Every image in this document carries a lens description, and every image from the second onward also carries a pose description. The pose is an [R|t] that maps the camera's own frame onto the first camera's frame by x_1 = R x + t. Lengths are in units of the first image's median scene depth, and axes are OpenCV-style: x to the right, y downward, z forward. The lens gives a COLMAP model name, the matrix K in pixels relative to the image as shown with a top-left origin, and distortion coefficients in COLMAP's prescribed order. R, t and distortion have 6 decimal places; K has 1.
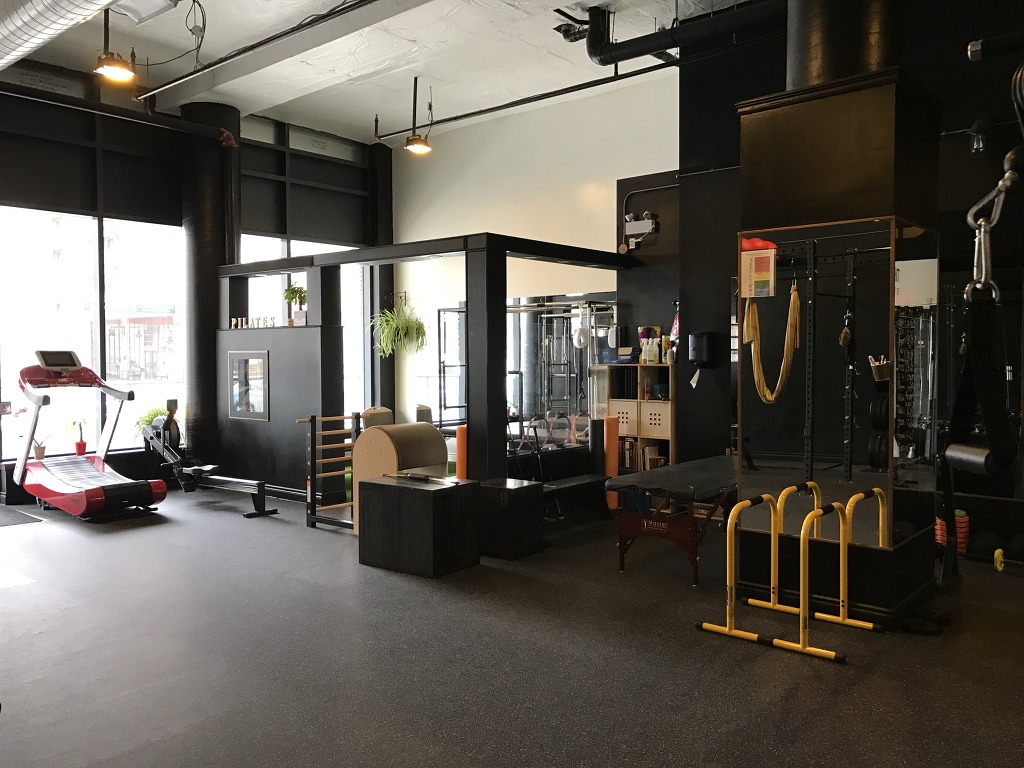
lens RADIAL K [[847.7, 0, 514.9], [0, 847.7, 382.9], [0, 0, 1]] dist [0.010820, -0.006618]
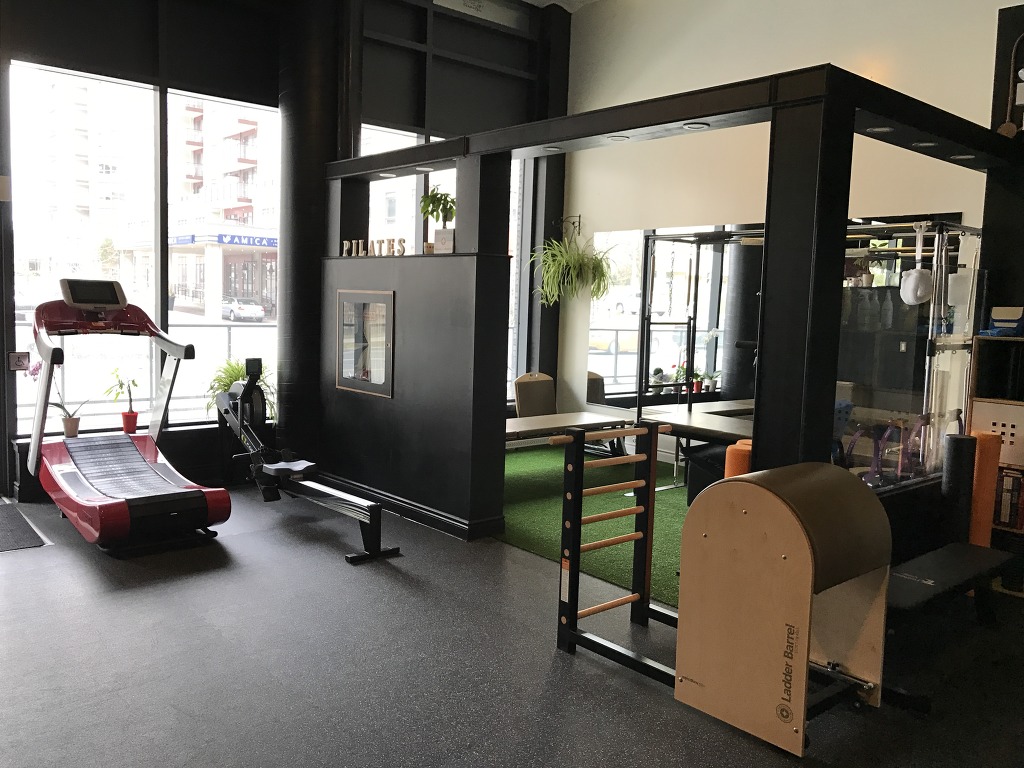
lens RADIAL K [[847.7, 0, 505.3], [0, 847.7, 382.9], [0, 0, 1]] dist [0.010820, -0.006618]
pose [[0.987619, 0.051619, -0.148137, -0.102747], [-0.042357, 0.996985, 0.065012, -0.013050], [0.151046, -0.057932, 0.986828, 0.354585]]
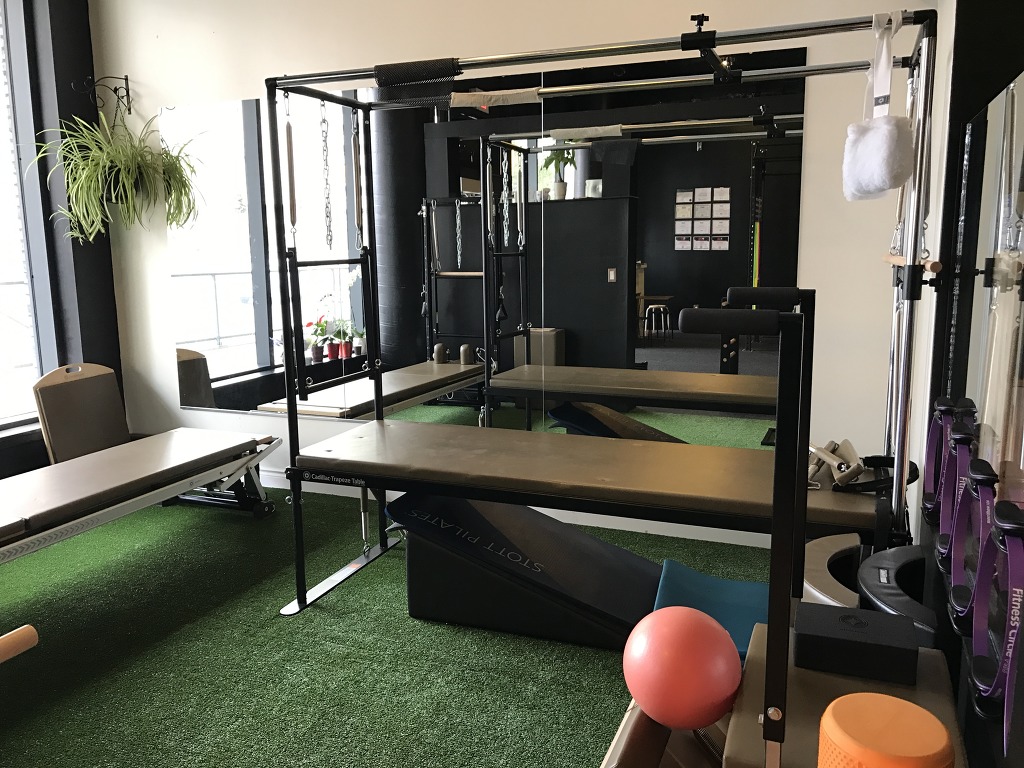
lens RADIAL K [[847.7, 0, 504.5], [0, 847.7, 385.4], [0, 0, 1]] dist [0.010820, -0.006618]
pose [[0.951883, -0.059413, 0.300647, -0.117225], [0.018683, 0.990453, 0.136578, -0.018466], [-0.305892, -0.124390, 0.943905, 0.723628]]
